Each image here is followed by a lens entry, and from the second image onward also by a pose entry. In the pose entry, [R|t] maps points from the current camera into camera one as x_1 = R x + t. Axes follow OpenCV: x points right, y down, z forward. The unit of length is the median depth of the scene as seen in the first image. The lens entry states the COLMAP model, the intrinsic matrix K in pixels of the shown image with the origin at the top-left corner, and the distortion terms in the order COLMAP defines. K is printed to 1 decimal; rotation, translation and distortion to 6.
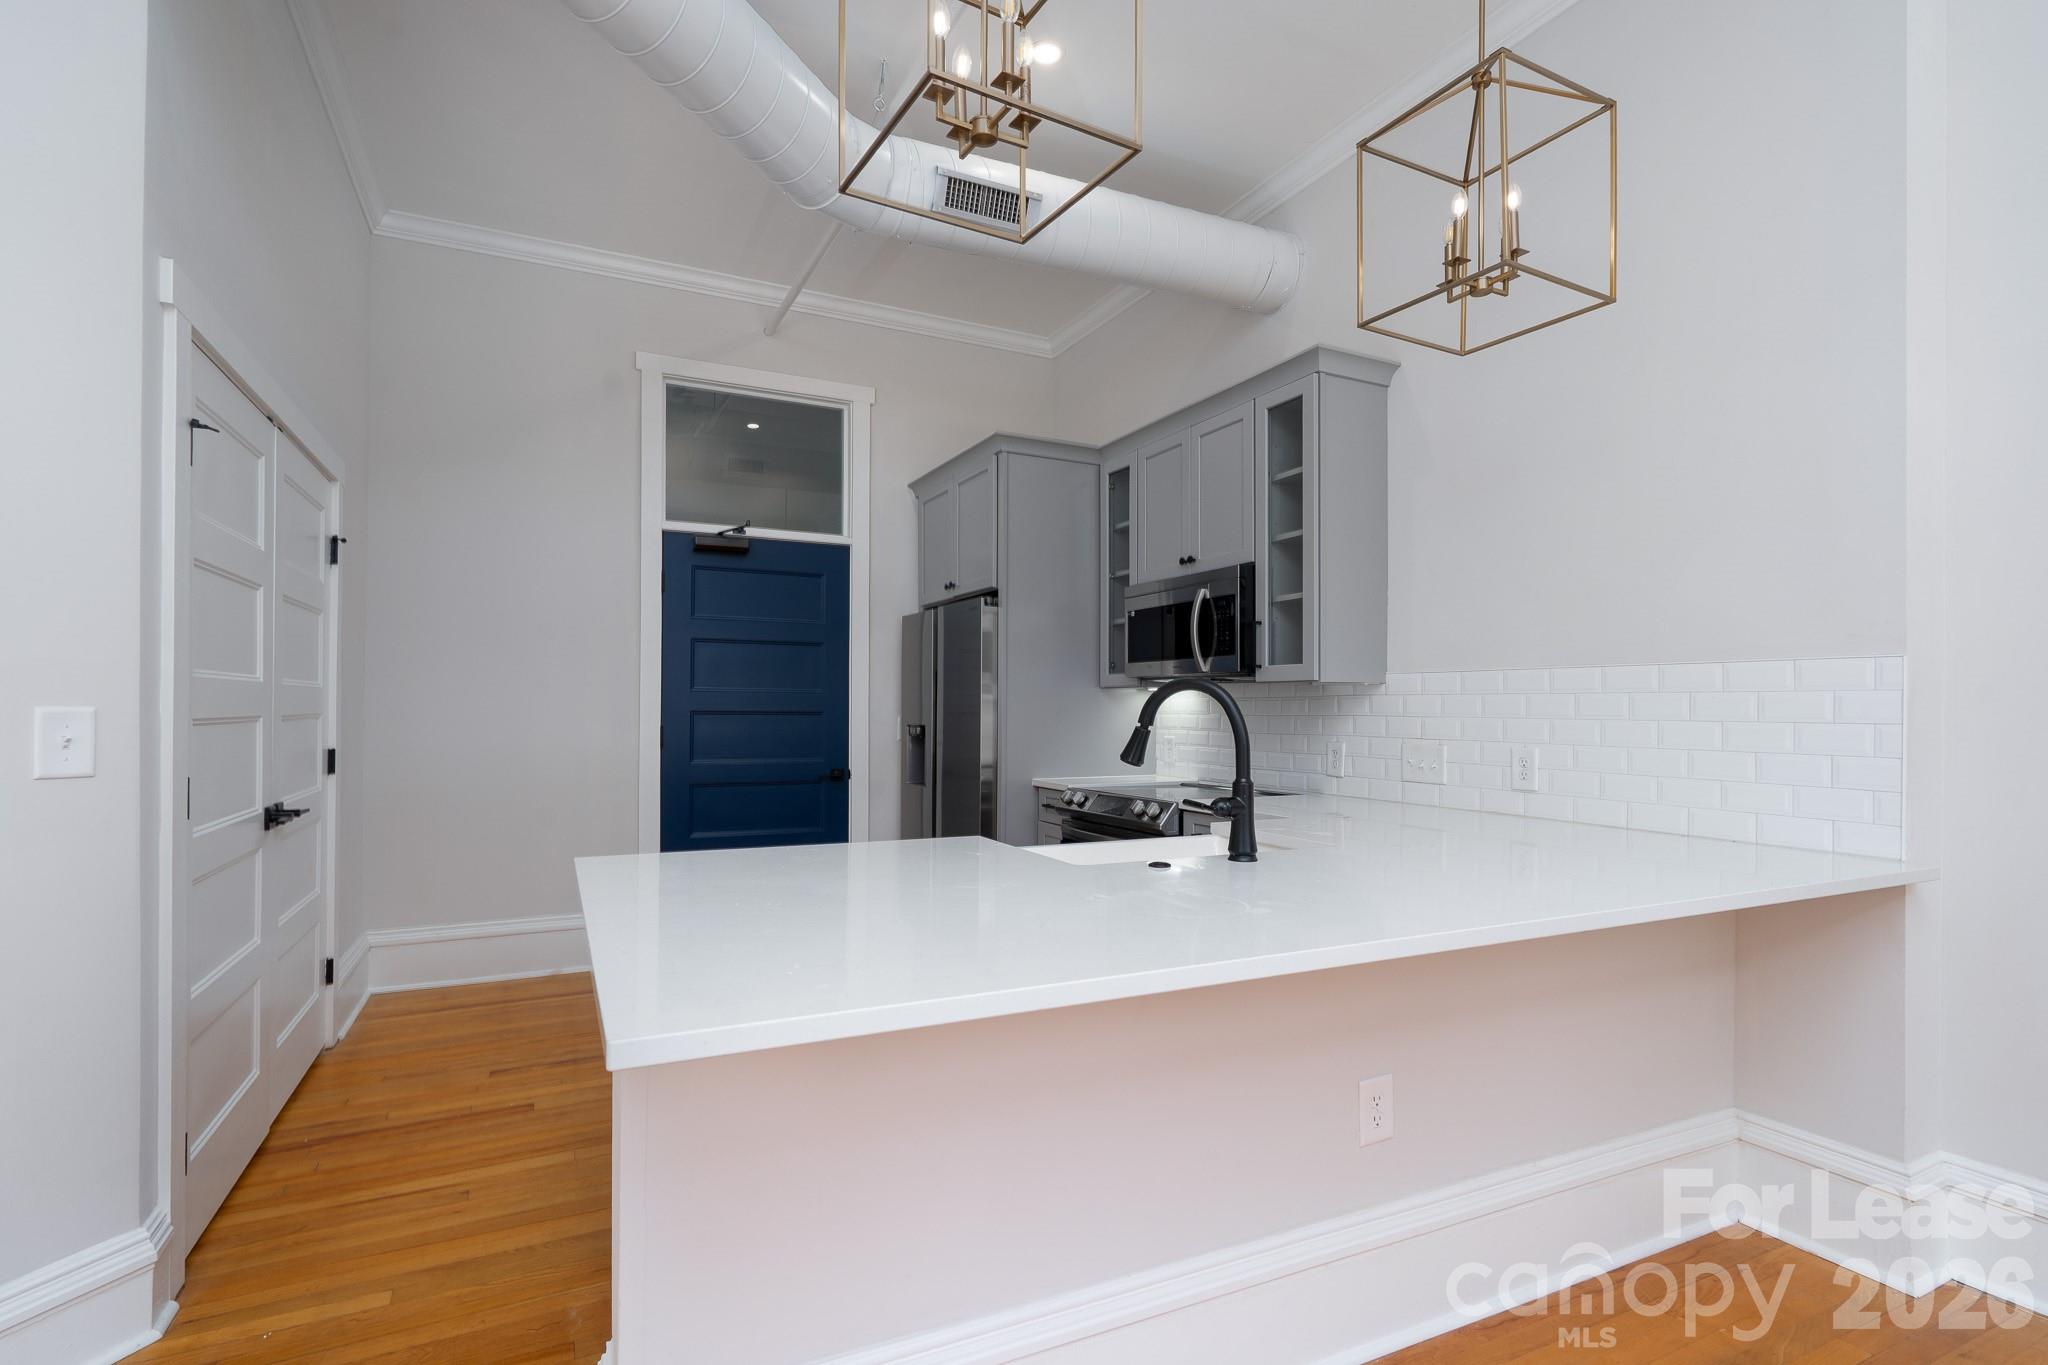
lens RADIAL K [[925.2, 0, 997.1], [0, 925.2, 706.1], [0, 0, 1]] dist [0.001221, 0.000316]
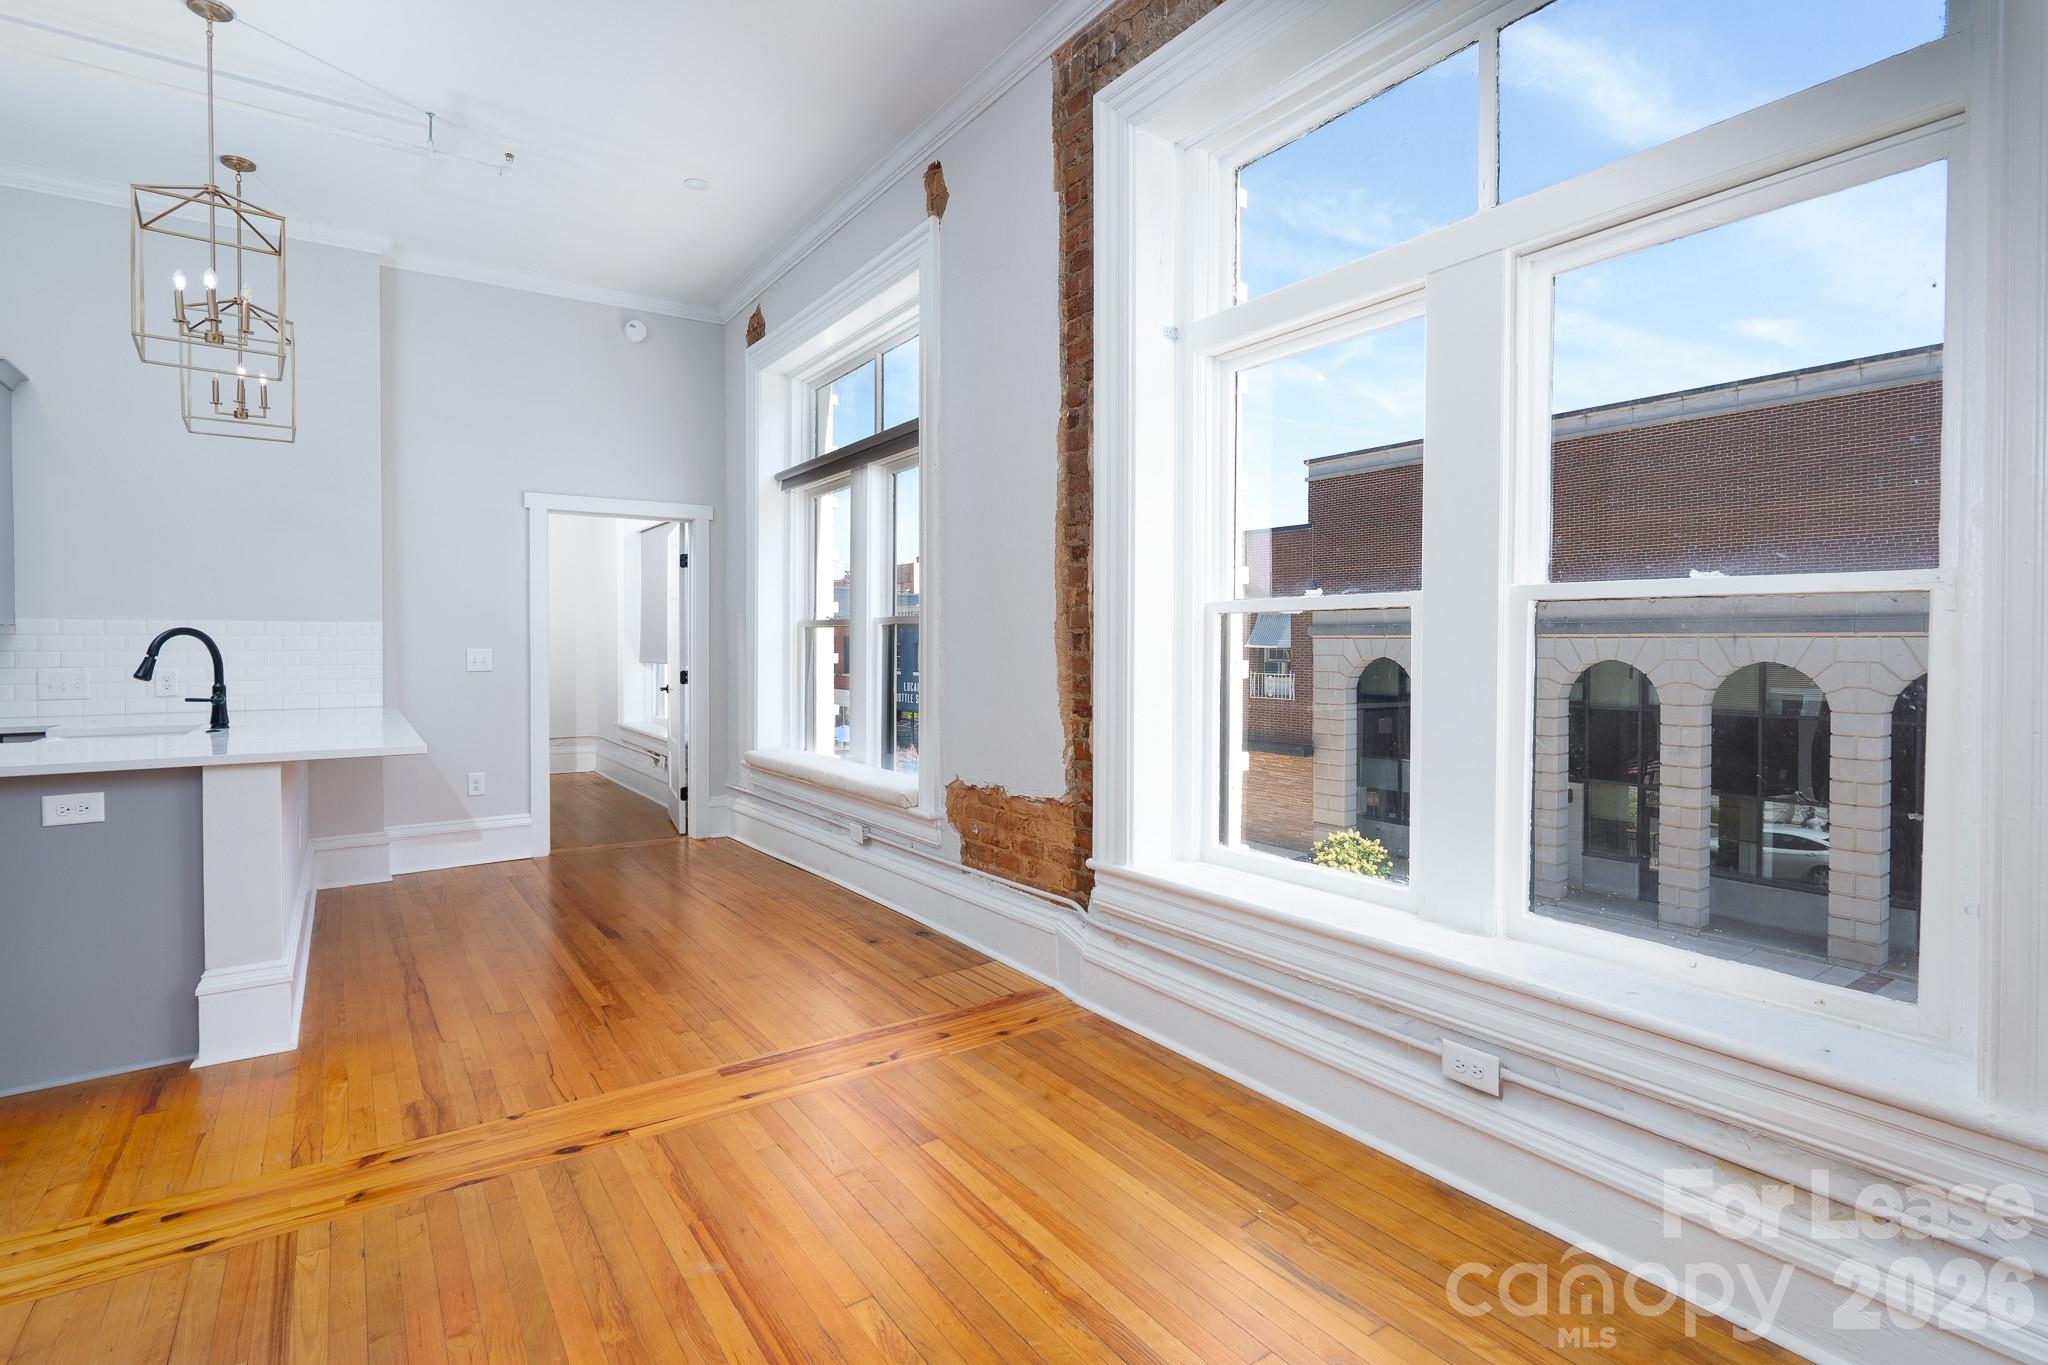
lens RADIAL K [[1016.6, 0, 1027.5], [0, 1016.6, 671.4], [0, 0, 1]] dist [-0.001365, 0.000020]
pose [[-0.152341, -0.029669, 0.987883, -1.208385], [-0.001004, 0.999553, 0.029865, -0.004349], [-0.988328, 0.003558, -0.152302, -0.169445]]
